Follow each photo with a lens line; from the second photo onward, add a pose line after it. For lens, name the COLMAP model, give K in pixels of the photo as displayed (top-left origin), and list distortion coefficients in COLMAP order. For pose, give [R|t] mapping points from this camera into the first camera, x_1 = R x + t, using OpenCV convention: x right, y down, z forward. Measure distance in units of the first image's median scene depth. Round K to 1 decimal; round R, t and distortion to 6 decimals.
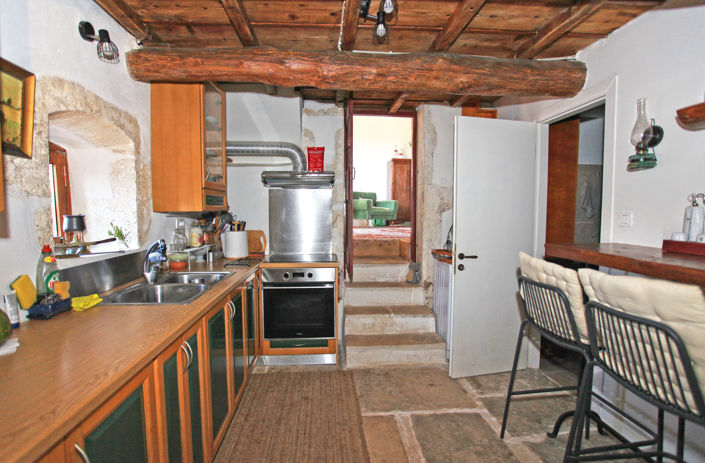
lens RADIAL K [[348.4, 0, 346.9], [0, 348.4, 231.7], [0, 0, 1]] dist [-0.023322, 0.003345]
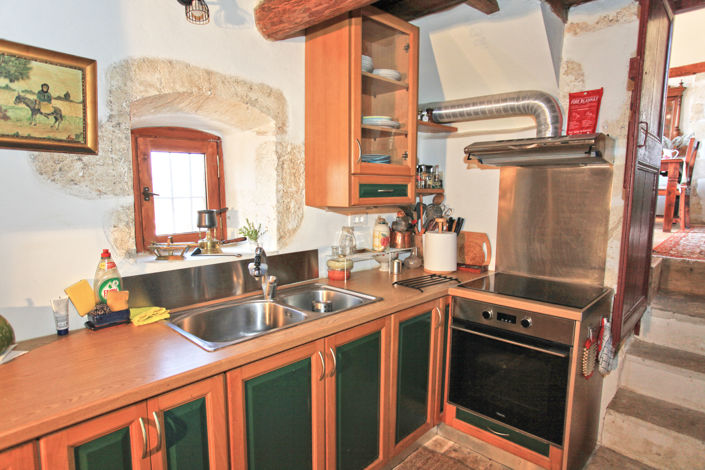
lens RADIAL K [[412.4, 0, 353.4], [0, 412.4, 236.6], [0, 0, 1]] dist [-0.031677, 0.008806]
pose [[0.689034, 0.094571, -0.718532, 0.220554], [-0.053638, 0.995385, 0.079574, -0.072283], [0.722741, -0.016288, 0.690927, 0.448988]]
